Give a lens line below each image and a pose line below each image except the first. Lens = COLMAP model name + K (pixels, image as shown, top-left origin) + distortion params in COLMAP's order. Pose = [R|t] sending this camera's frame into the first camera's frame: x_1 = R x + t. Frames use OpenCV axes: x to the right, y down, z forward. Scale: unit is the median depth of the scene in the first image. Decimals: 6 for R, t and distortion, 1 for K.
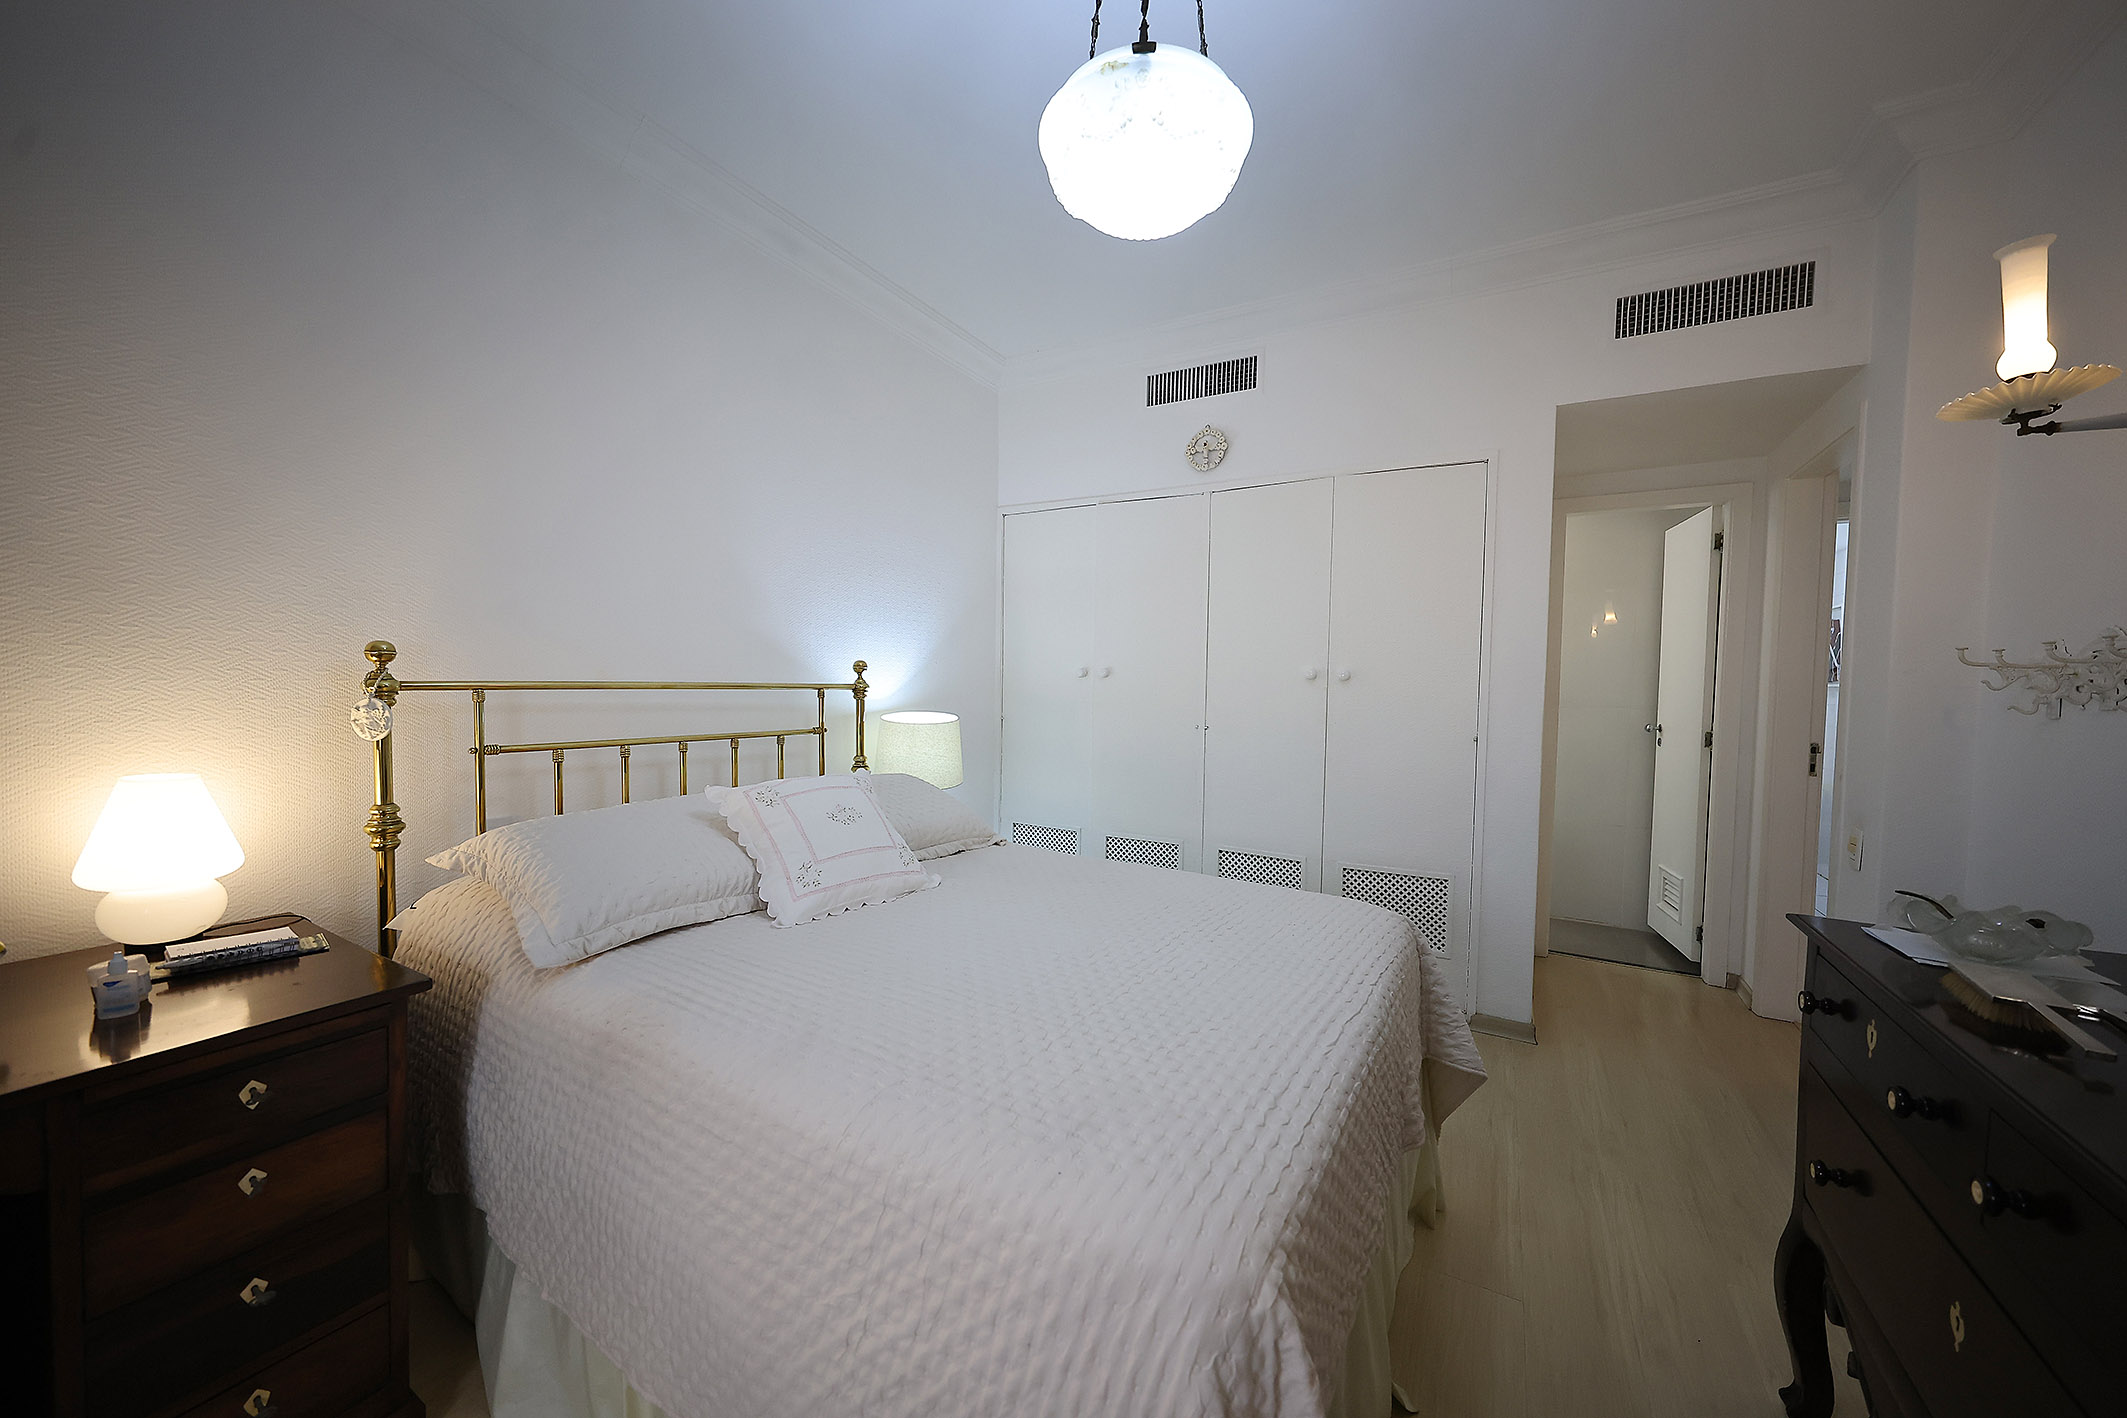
lens RADIAL K [[760.7, 0, 1060.8], [0, 760.7, 714.6], [0, 0, 1]] dist [-0.001983, -0.000494]
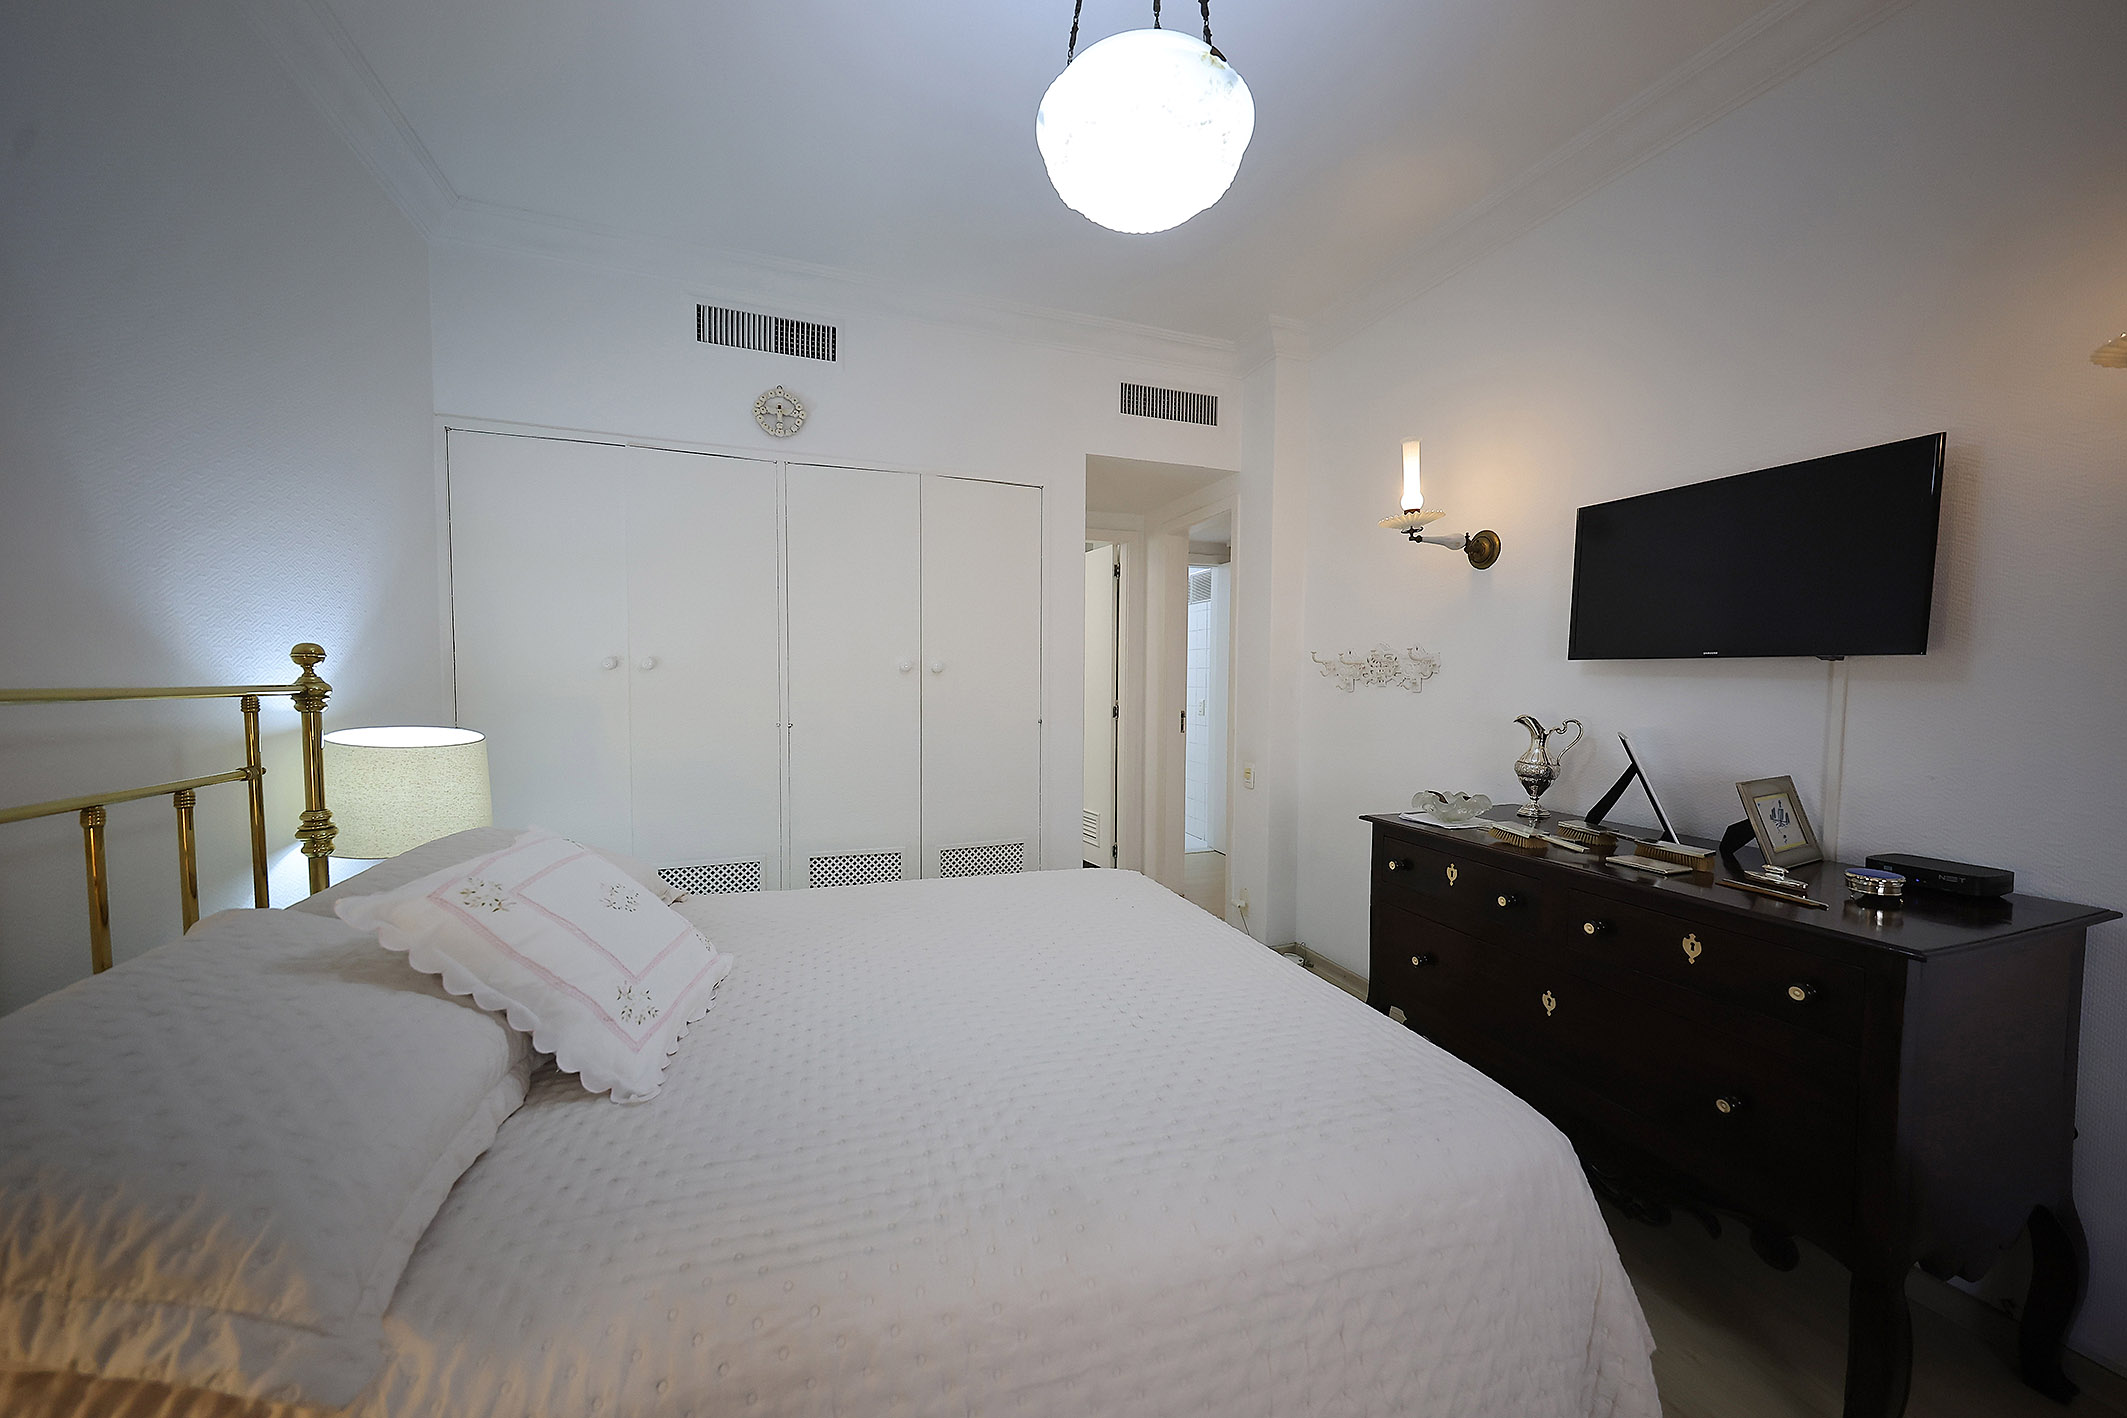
lens RADIAL K [[760.7, 0, 1060.8], [0, 760.7, 714.6], [0, 0, 1]] dist [-0.001983, -0.000494]
pose [[0.645691, -0.049493, 0.761993, -0.361260], [0.036445, 0.998757, 0.033989, -0.018073], [-0.762728, 0.005825, 0.646693, 0.220250]]
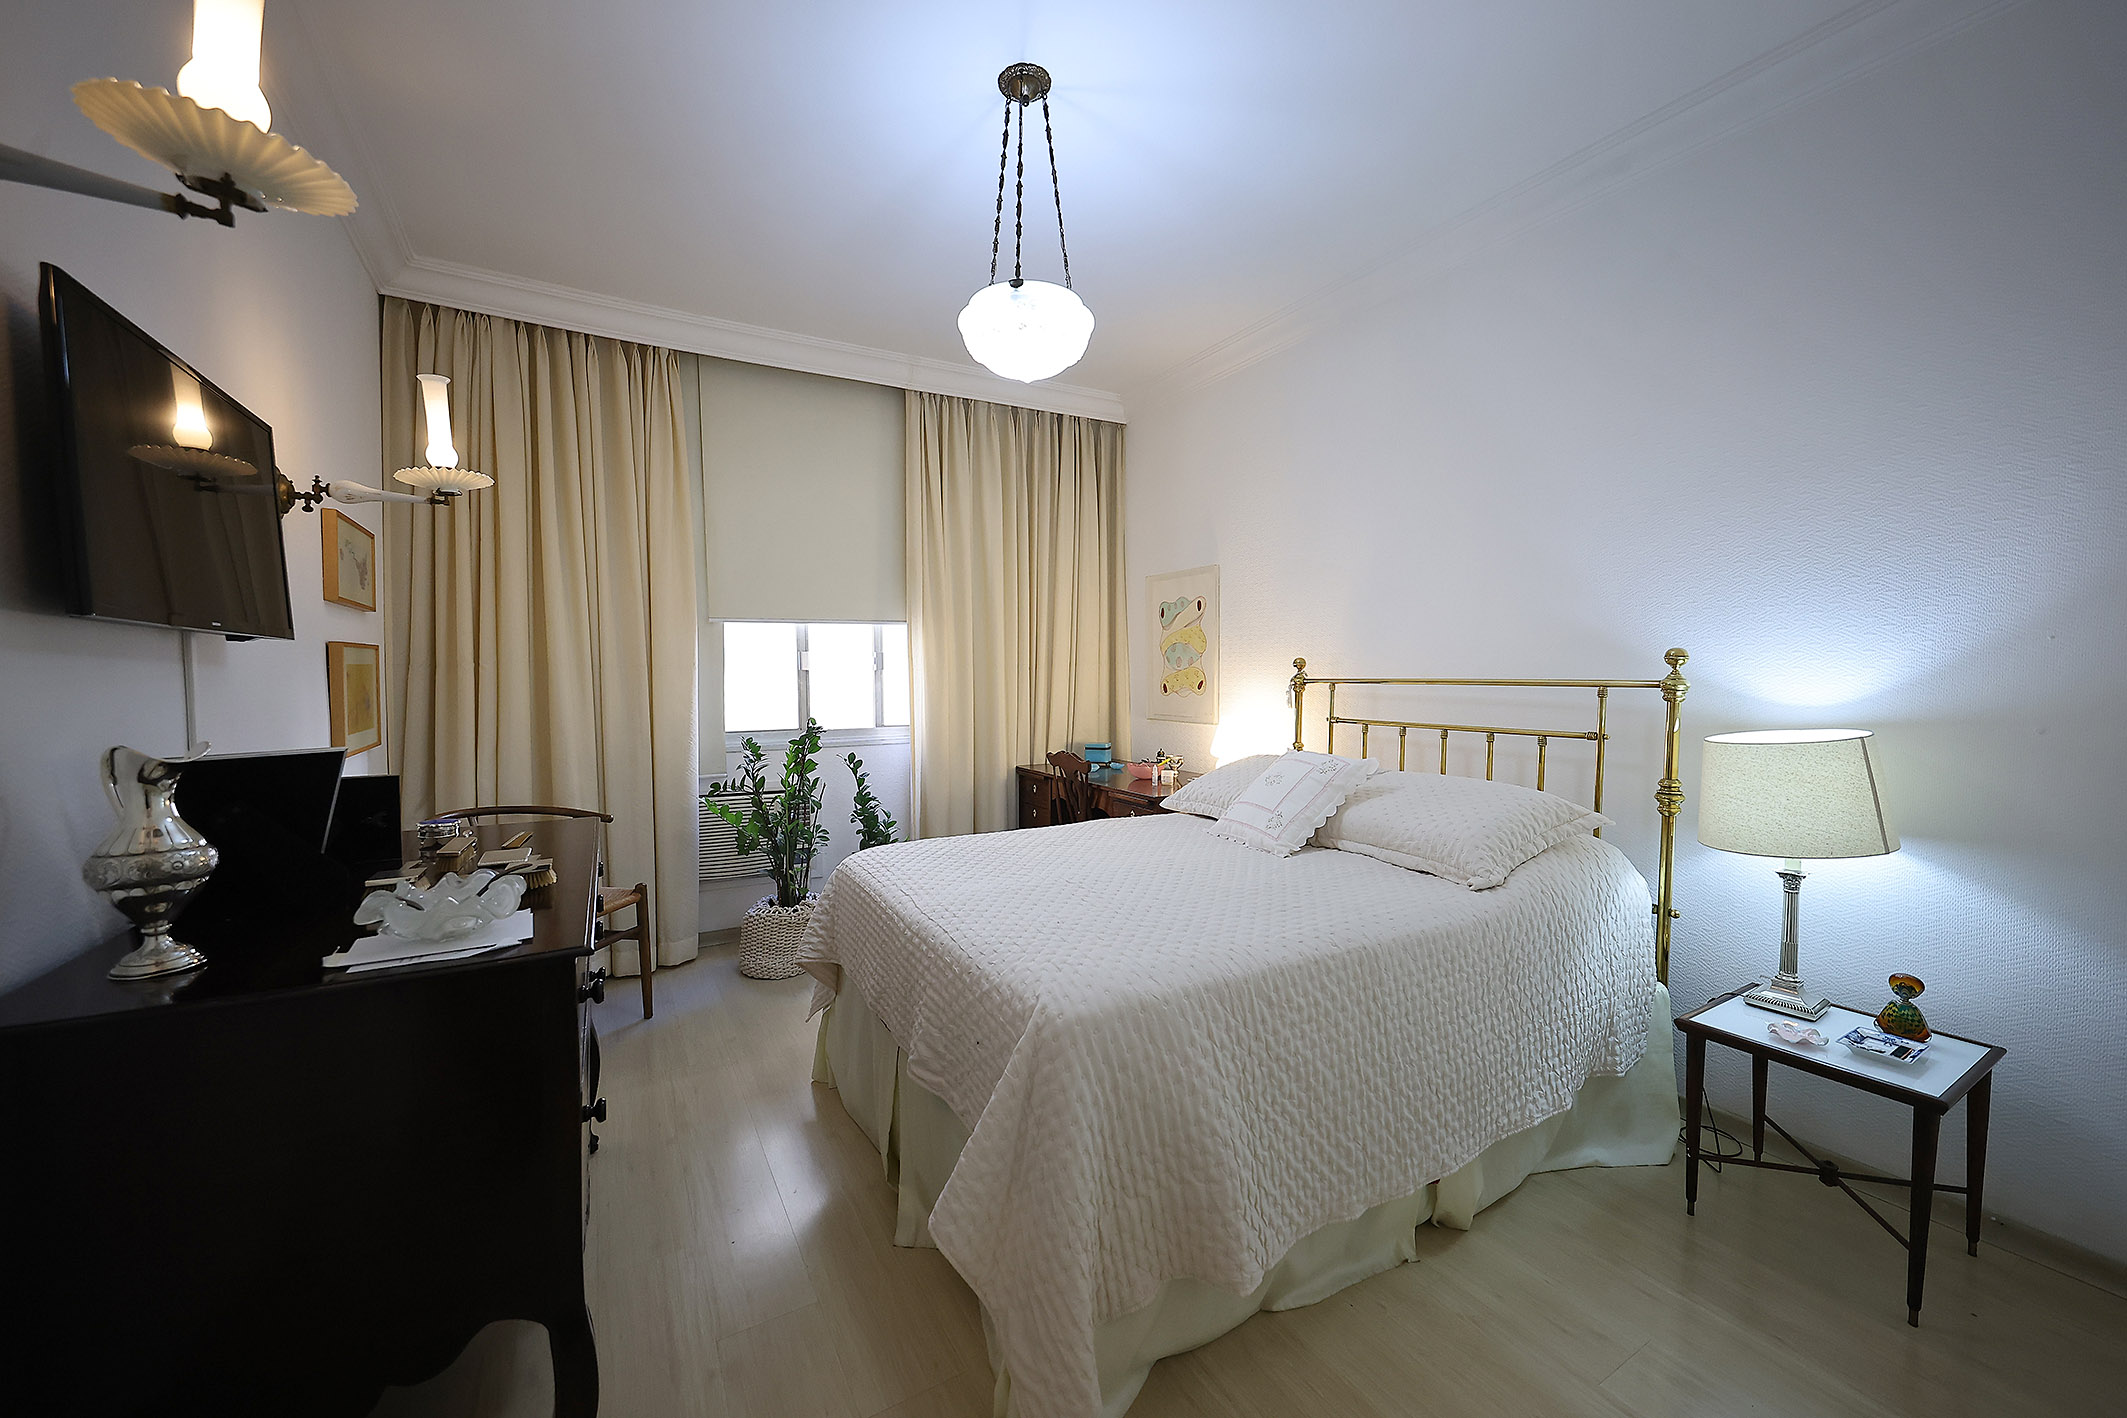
lens RADIAL K [[760.7, 0, 1060.8], [0, 760.7, 714.6], [0, 0, 1]] dist [-0.001983, -0.000494]
pose [[-0.502078, 0.030159, -0.864296, 0.707671], [-0.046079, 0.997039, 0.061559, -0.027911], [0.863594, 0.070734, -0.499202, 0.926670]]
